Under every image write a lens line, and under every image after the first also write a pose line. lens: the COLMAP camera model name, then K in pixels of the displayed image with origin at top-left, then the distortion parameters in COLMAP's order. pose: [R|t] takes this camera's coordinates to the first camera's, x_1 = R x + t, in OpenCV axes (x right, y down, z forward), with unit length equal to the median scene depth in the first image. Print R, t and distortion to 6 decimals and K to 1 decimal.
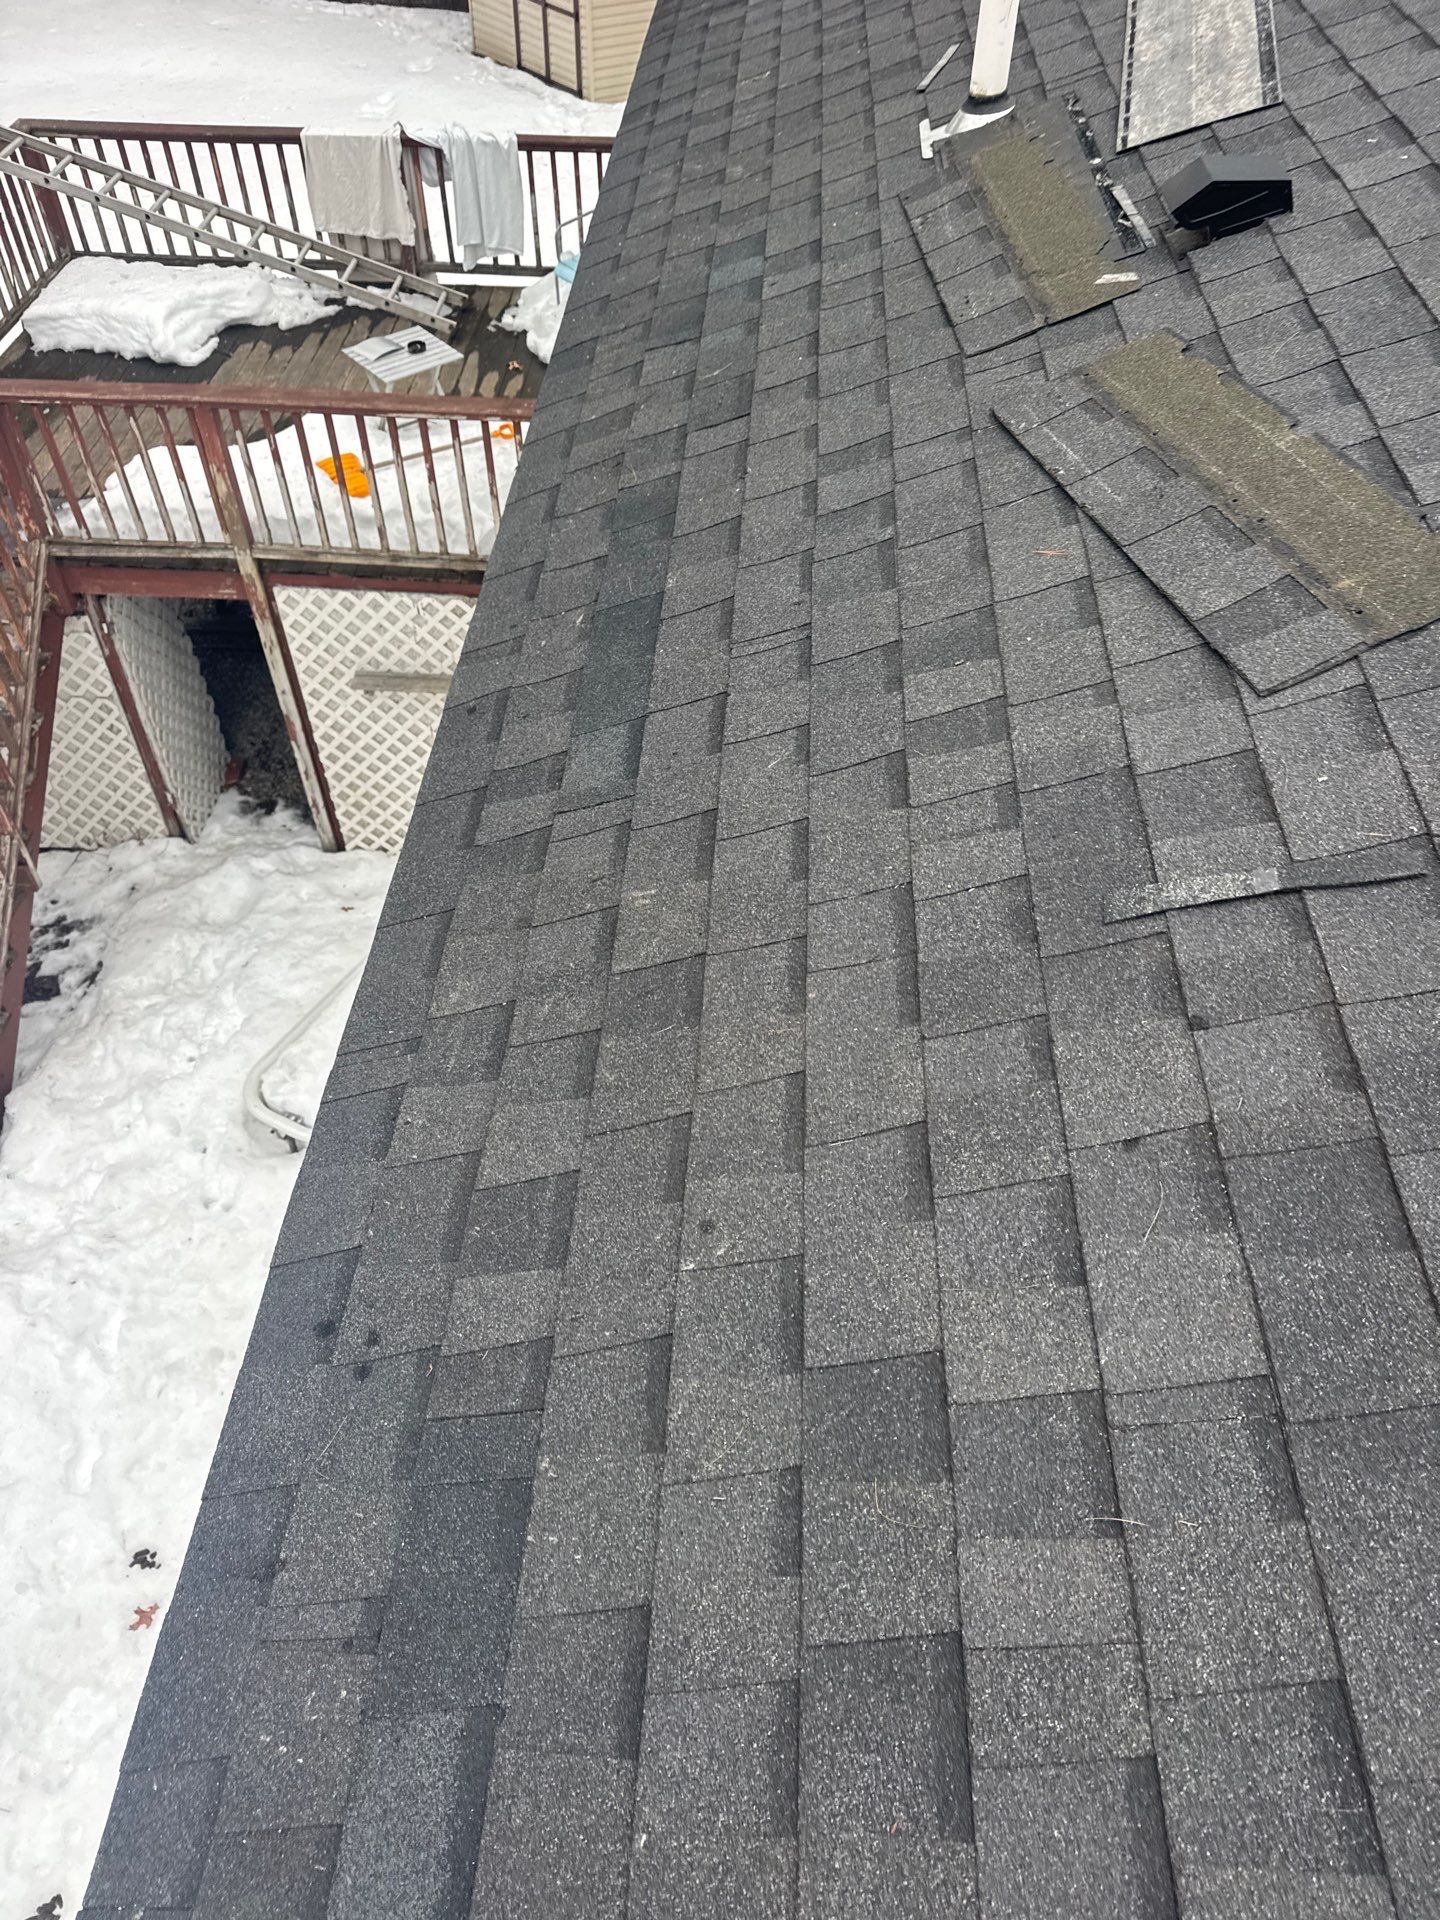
lens RADIAL K [[1393.8, 0, 715.0], [0, 1393.8, 962.5], [0, 0, 1]] dist [0.035823, -0.033493]
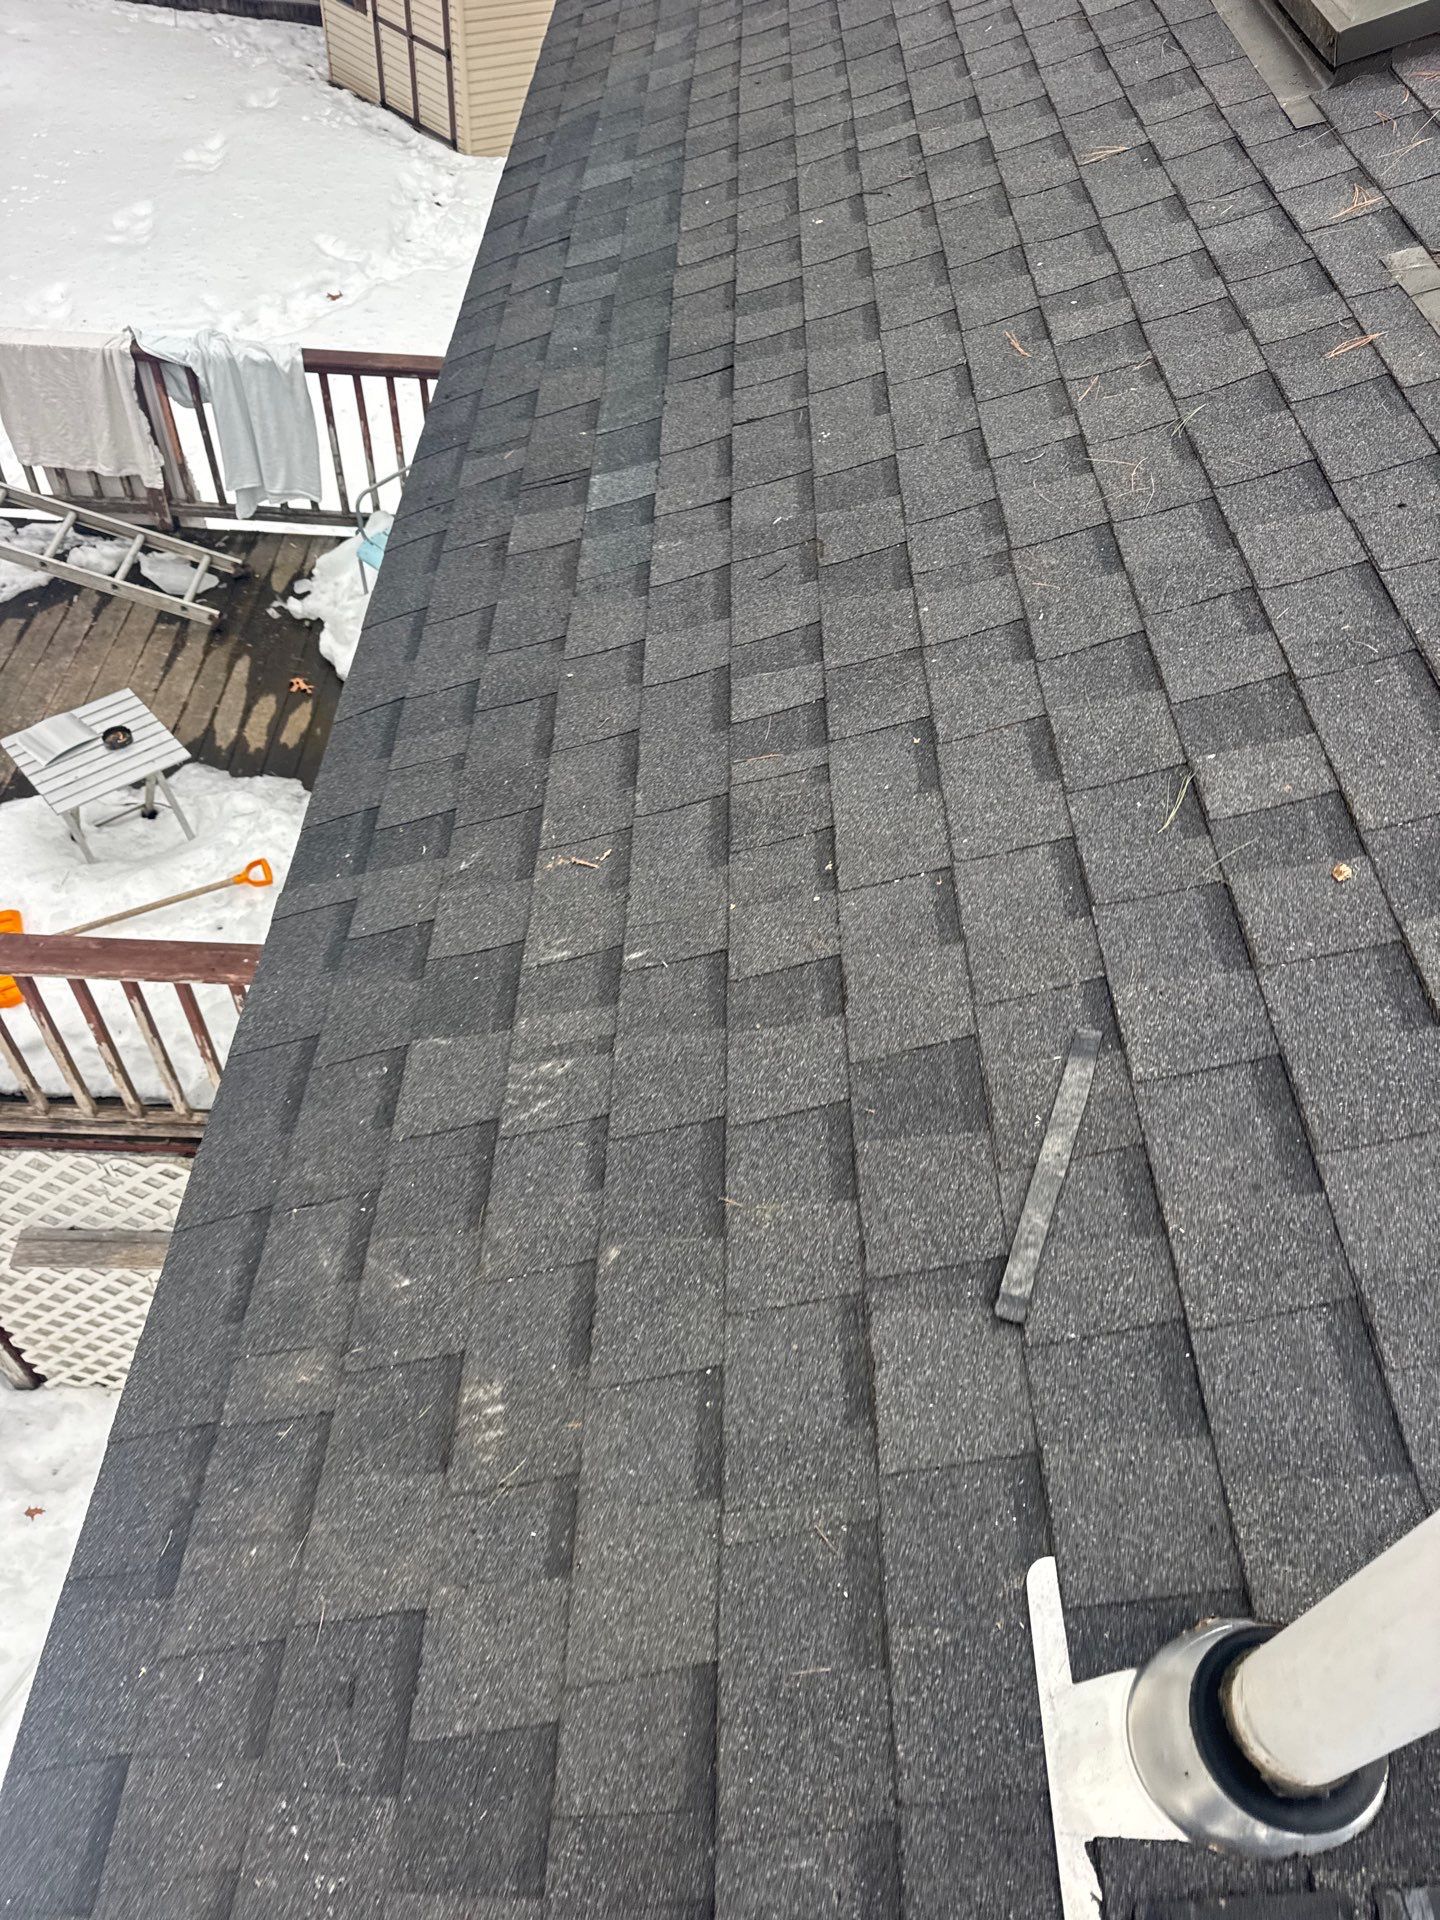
lens RADIAL K [[1393.8, 0, 728.3], [0, 1393.8, 958.1], [0, 0, 1]] dist [0.035823, -0.033493]
pose [[0.997602, 0.002755, 0.069158, 0.027522], [-0.004161, 0.999787, 0.020206, -0.364185], [-0.069087, -0.020445, 0.997401, 0.339769]]
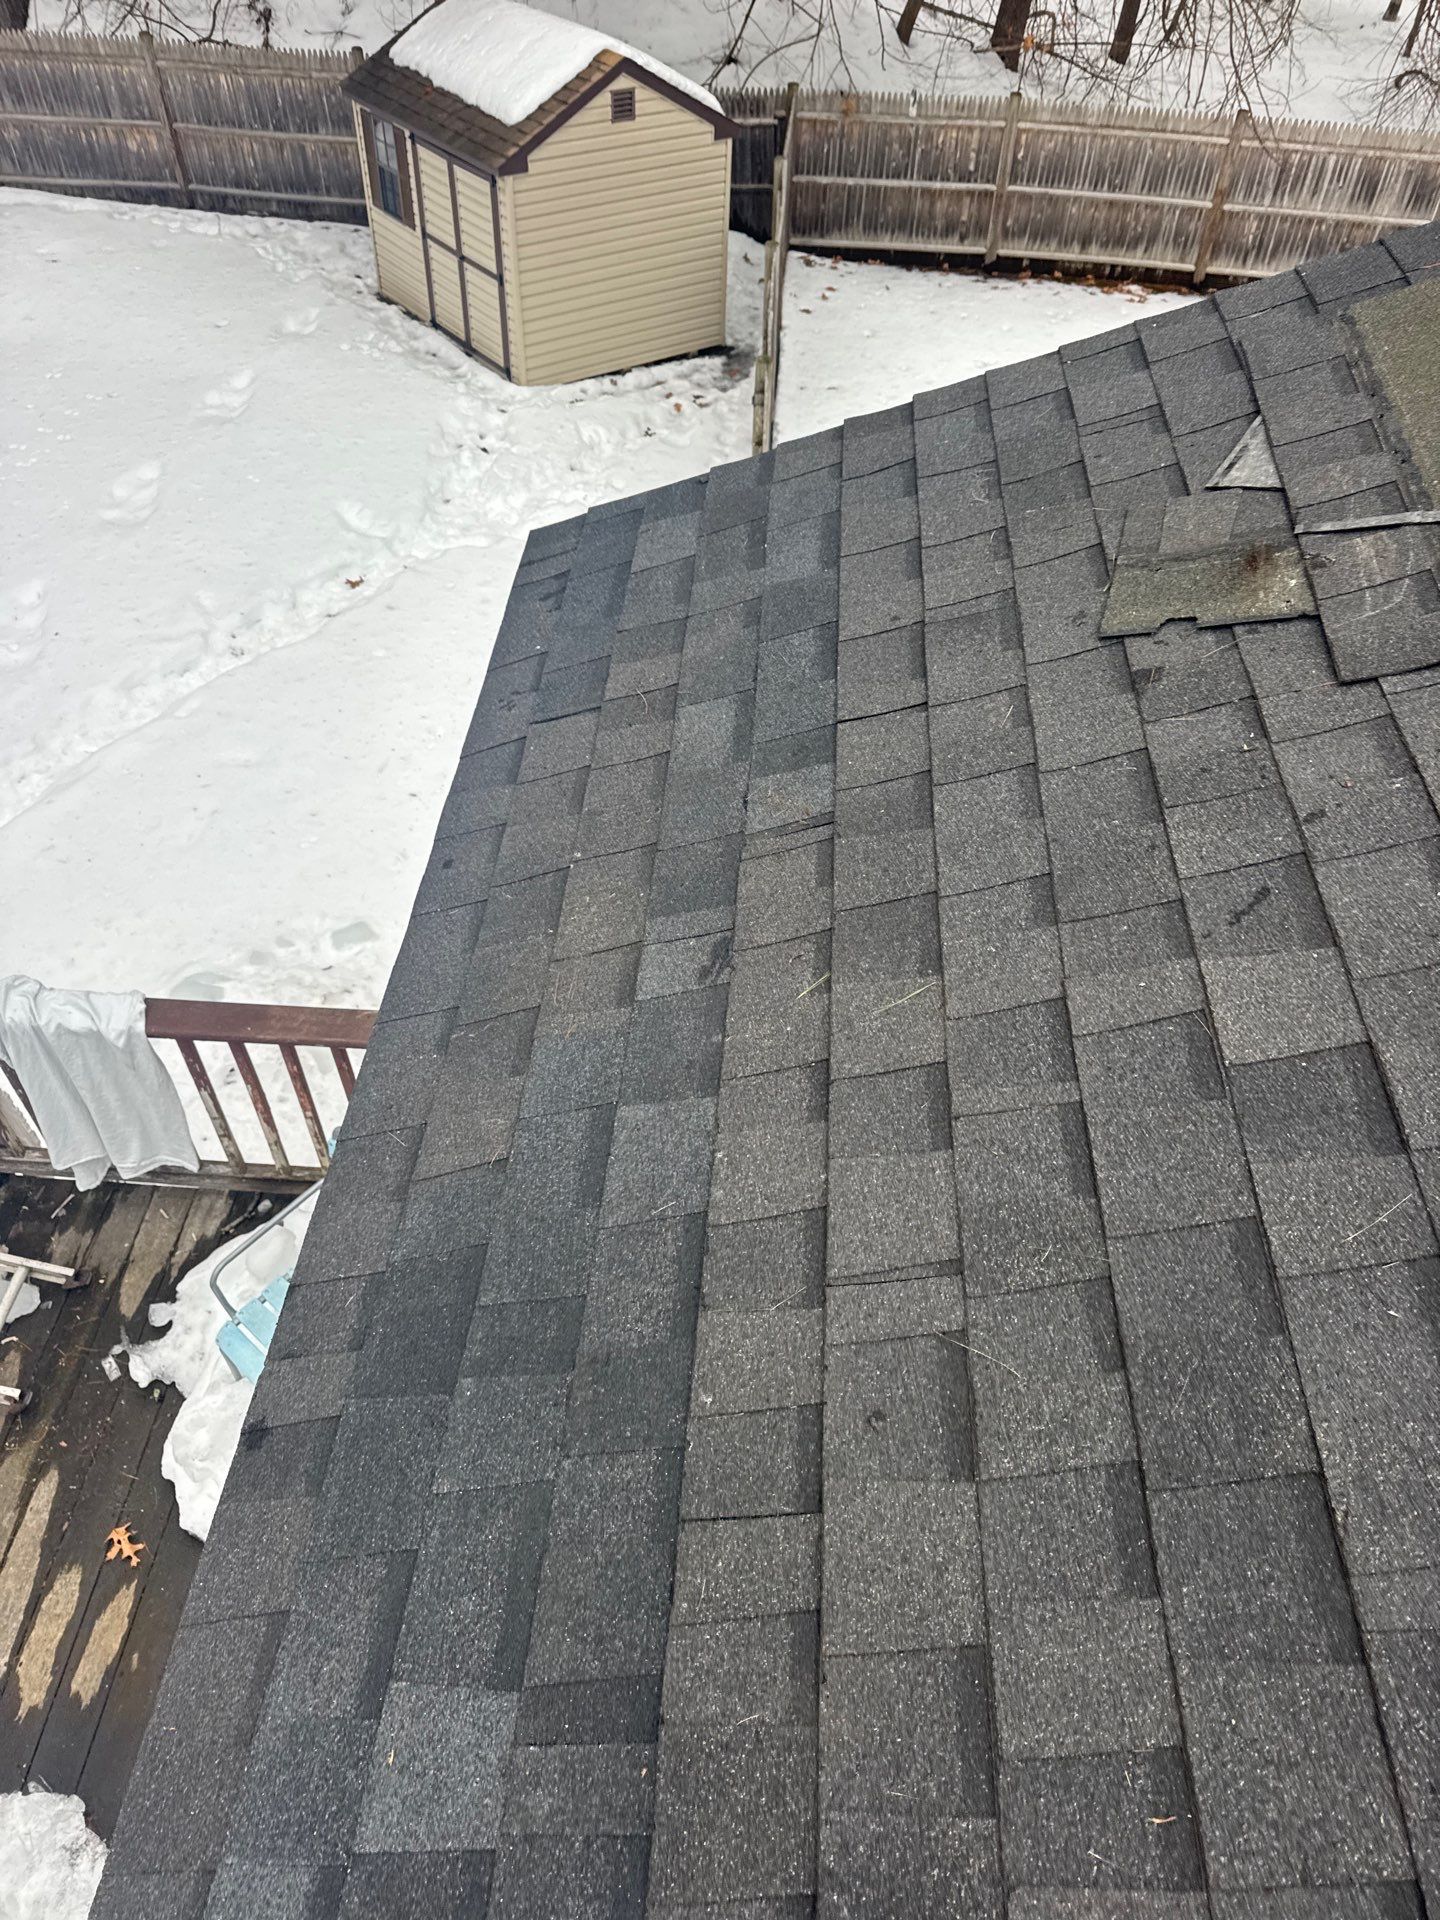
lens RADIAL K [[1393.8, 0, 726.8], [0, 1393.8, 922.9], [0, 0, 1]] dist [0.035823, -0.033493]
pose [[0.999984, 0.005400, 0.001428, 0.051823], [-0.005330, 0.998947, -0.045568, -0.719374], [-0.001673, 0.045560, 0.998960, 0.662941]]
